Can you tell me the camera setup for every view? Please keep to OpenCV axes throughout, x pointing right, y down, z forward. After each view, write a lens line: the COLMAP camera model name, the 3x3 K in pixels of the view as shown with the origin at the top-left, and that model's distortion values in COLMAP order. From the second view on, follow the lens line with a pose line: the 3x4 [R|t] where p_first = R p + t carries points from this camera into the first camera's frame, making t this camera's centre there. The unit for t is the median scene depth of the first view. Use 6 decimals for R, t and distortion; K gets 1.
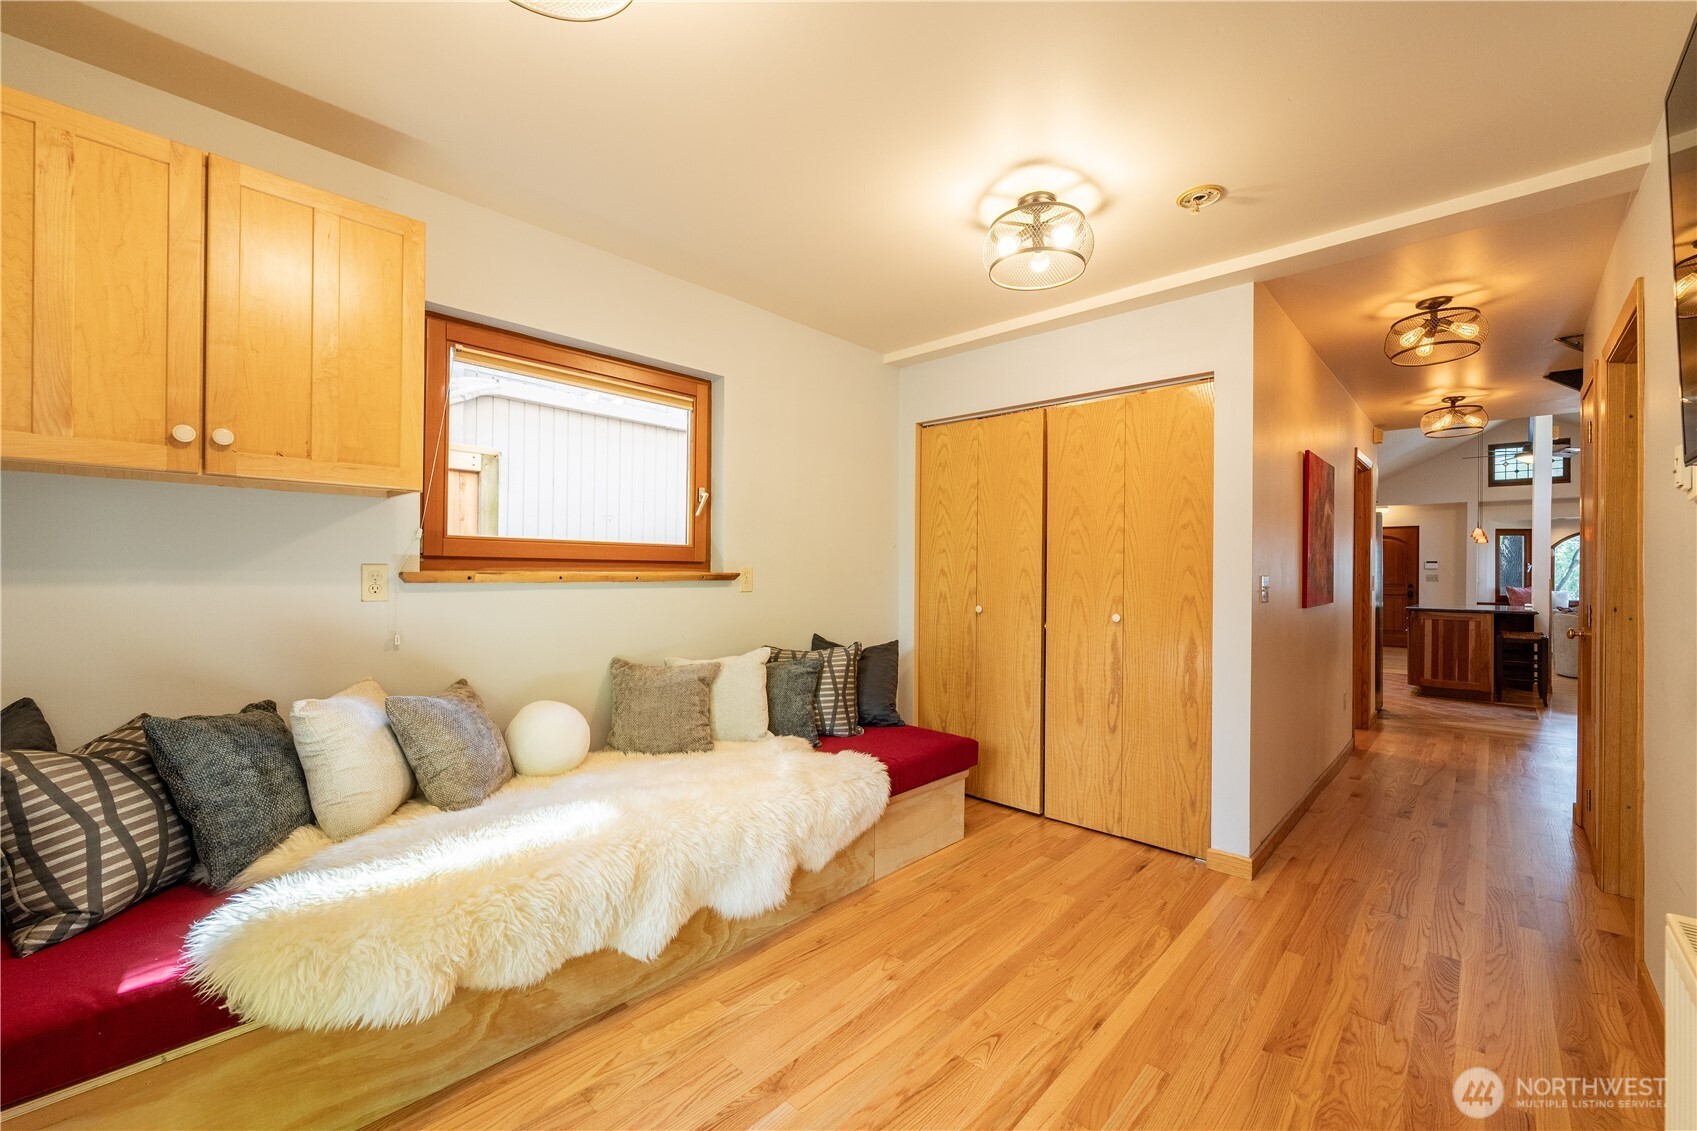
lens RADIAL K [[689.5, 0, 853.4], [0, 689.5, 569.7], [0, 0, 1]] dist [0.001138, -0.000316]
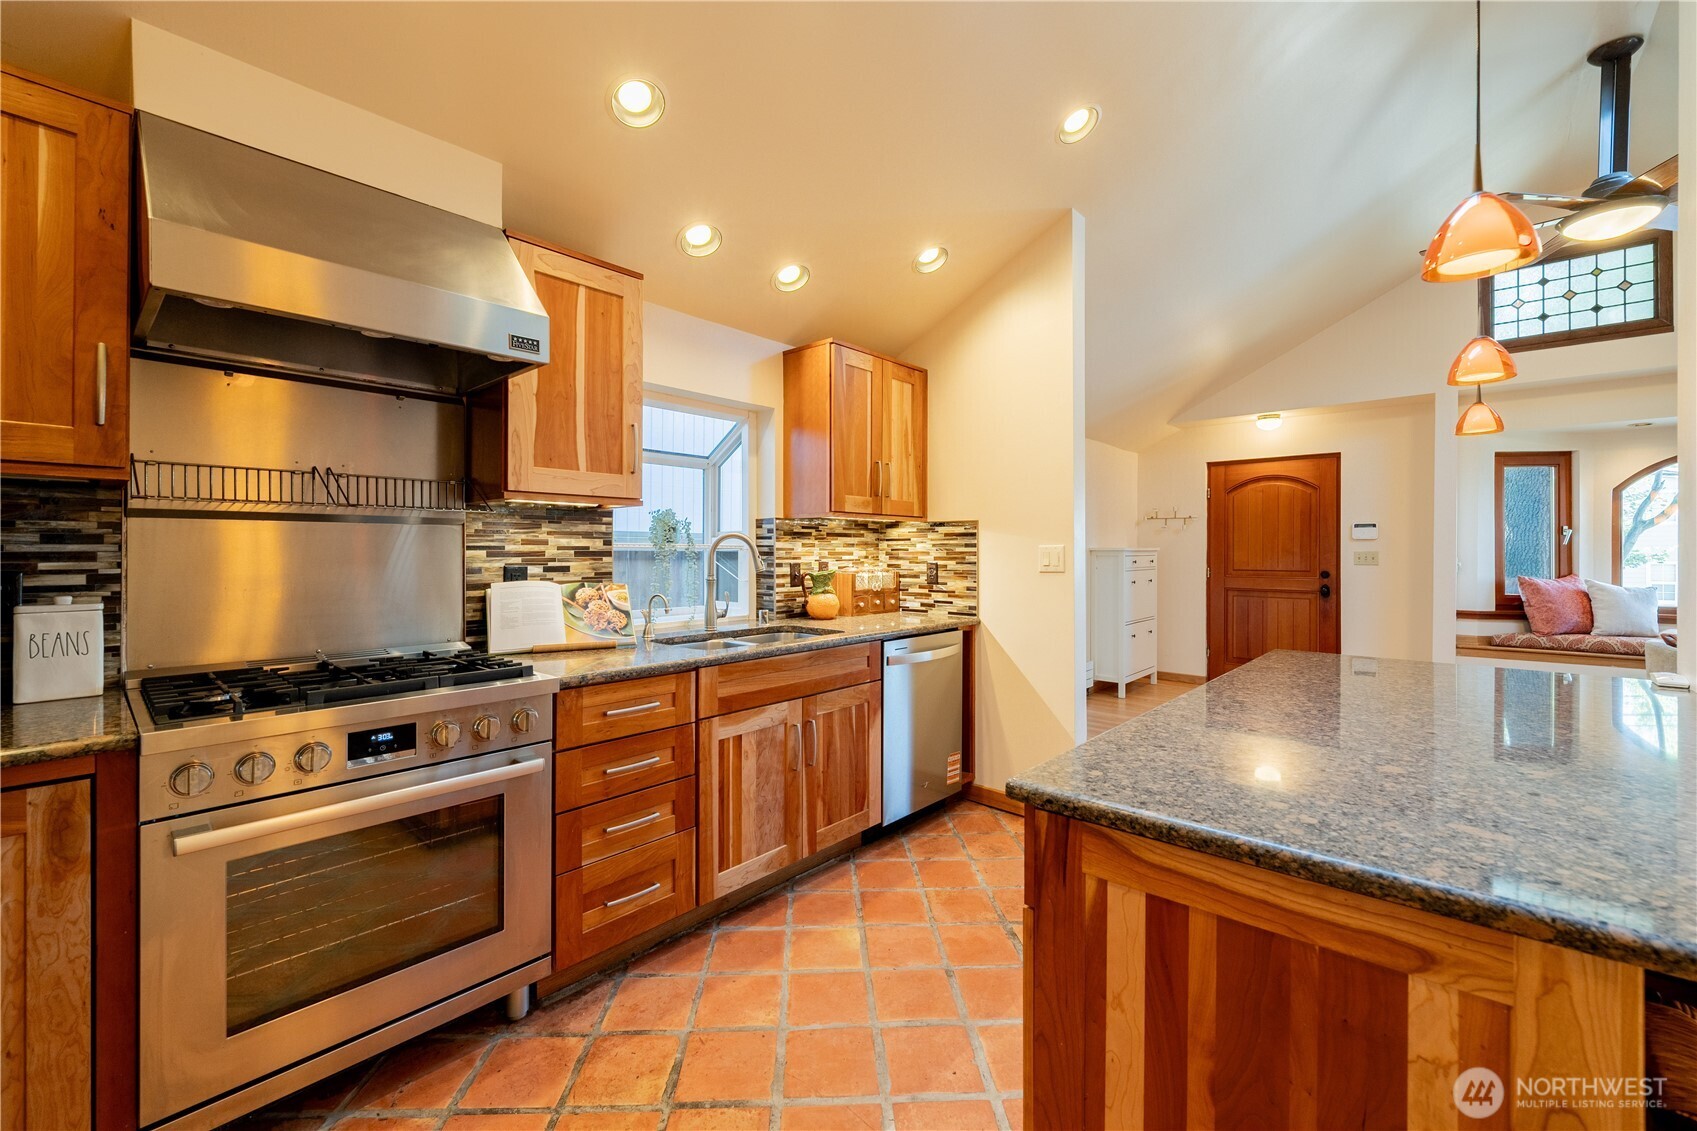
lens RADIAL K [[701.8, 0, 849.5], [0, 701.8, 553.9], [0, 0, 1]] dist [0.000780, -0.000026]
pose [[0.999636, -0.007711, 0.025871, 1.841110], [0.007551, 0.999952, 0.006282, 0.012805], [-0.025918, -0.006084, 0.999646, 2.049831]]
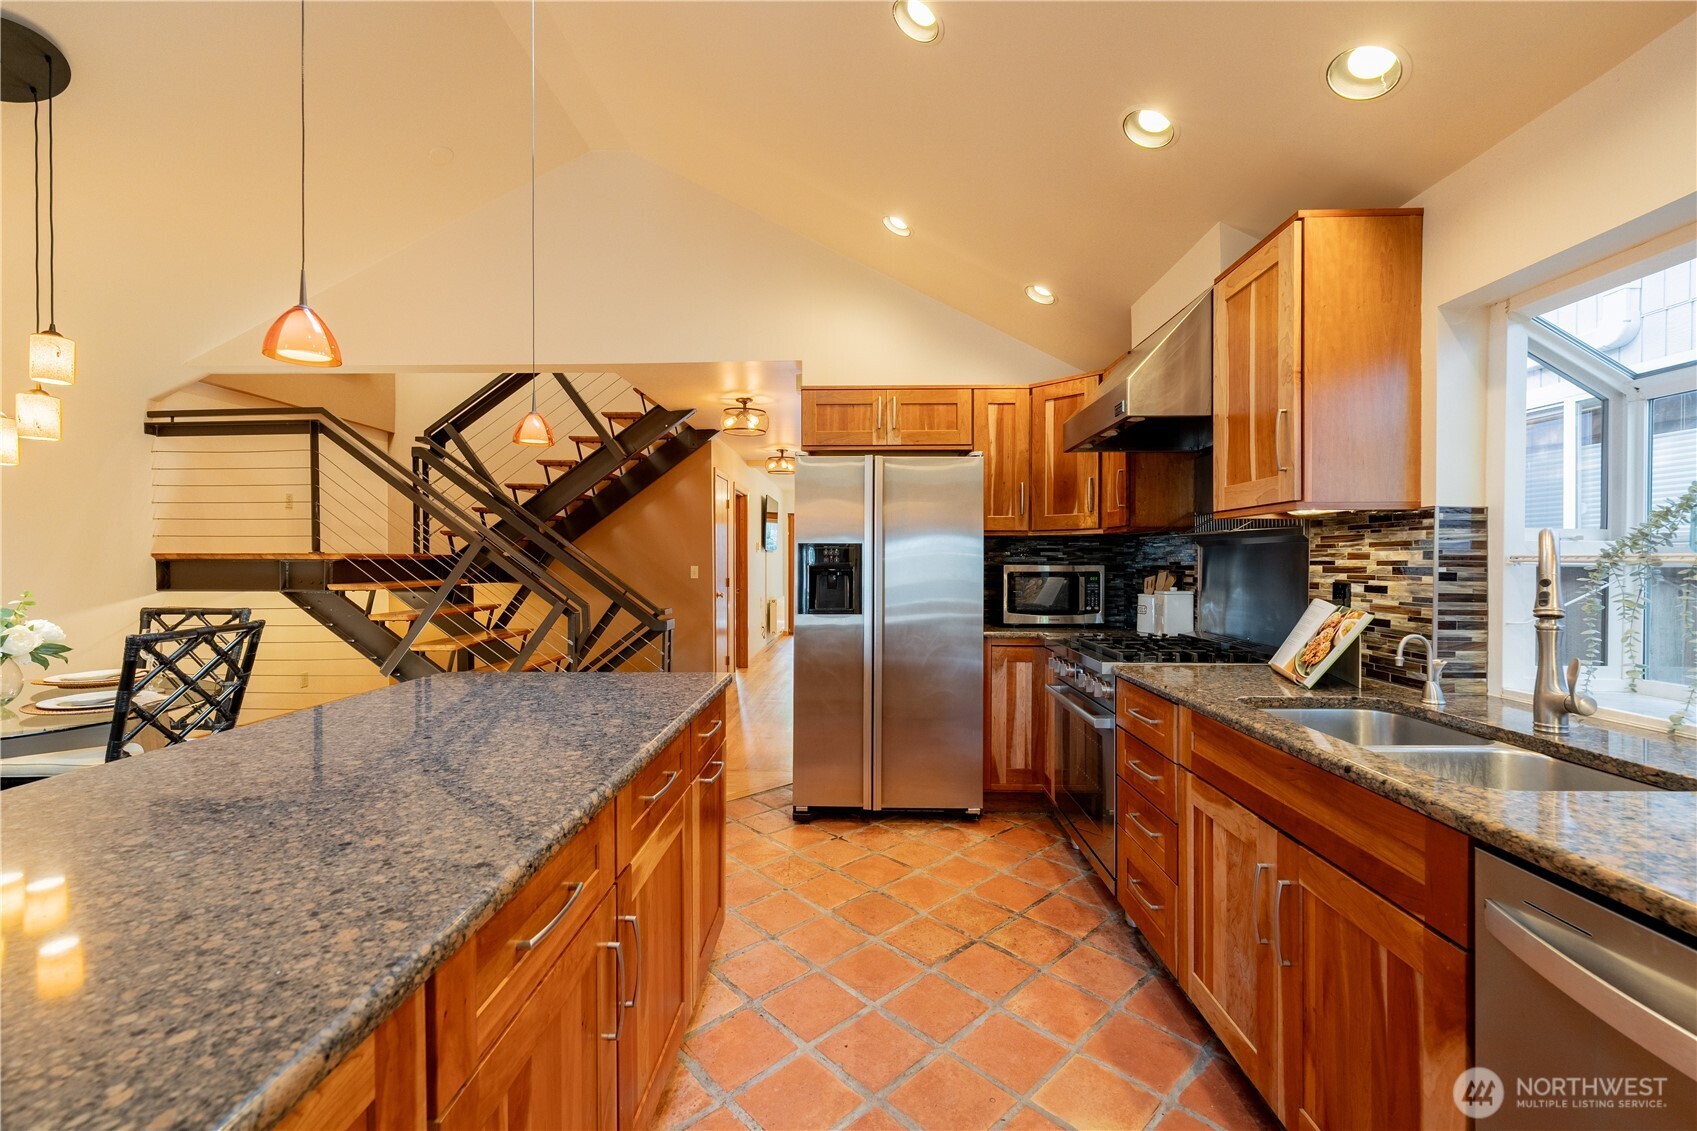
lens RADIAL K [[701.8, 0, 849.5], [0, 701.8, 553.9], [0, 0, 1]] dist [0.000780, -0.000026]
pose [[-0.748187, -0.014160, -0.663336, 2.376549], [-0.004887, 0.999863, -0.015832, 0.012792], [0.663470, -0.008604, -0.748154, 3.130603]]
